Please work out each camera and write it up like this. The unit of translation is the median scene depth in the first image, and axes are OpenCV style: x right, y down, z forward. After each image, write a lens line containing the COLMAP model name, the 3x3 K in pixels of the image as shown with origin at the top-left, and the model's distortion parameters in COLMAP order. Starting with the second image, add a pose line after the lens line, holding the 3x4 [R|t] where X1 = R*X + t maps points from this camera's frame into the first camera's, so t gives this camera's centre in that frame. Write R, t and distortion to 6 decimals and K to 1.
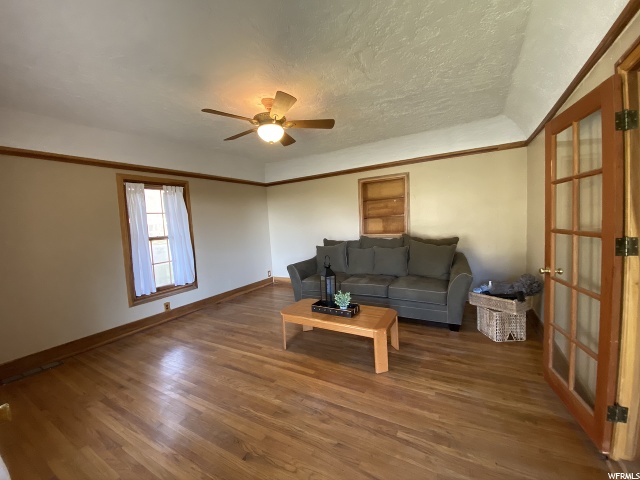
lens RADIAL K [[258.4, 0, 317.7], [0, 258.4, 239.6], [0, 0, 1]] dist [0.027302, -0.022752]
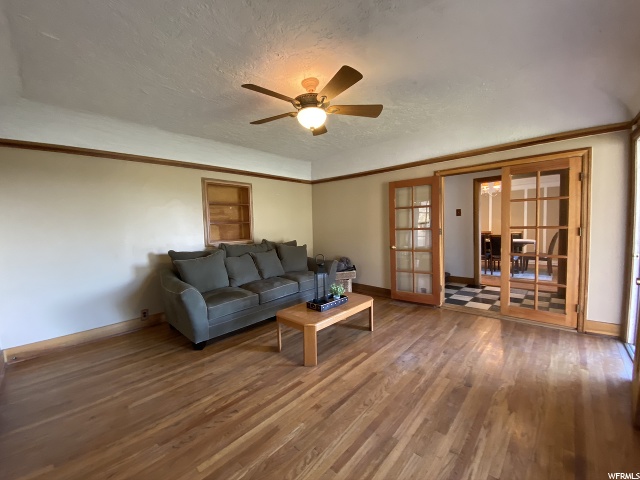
lens RADIAL K [[258.4, 0, 317.7], [0, 258.4, 239.6], [0, 0, 1]] dist [0.027302, -0.022752]
pose [[0.232874, -0.011188, 0.972443, -0.991033], [0.083645, 0.996459, -0.008566, 0.011053], [-0.968903, 0.083335, 0.232985, 0.772481]]
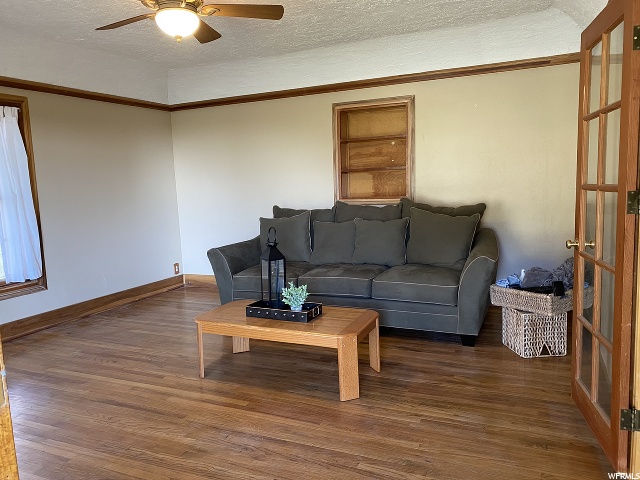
lens RADIAL K [[486.1, 0, 320.0], [0, 486.1, 240.0], [0, 0, 1]] dist [0.063665, -0.095313]
pose [[0.995184, 0.006197, 0.097830, 0.038722], [-0.010700, 0.998904, 0.045577, 0.038557], [-0.097440, -0.046404, 0.994159, -0.182899]]
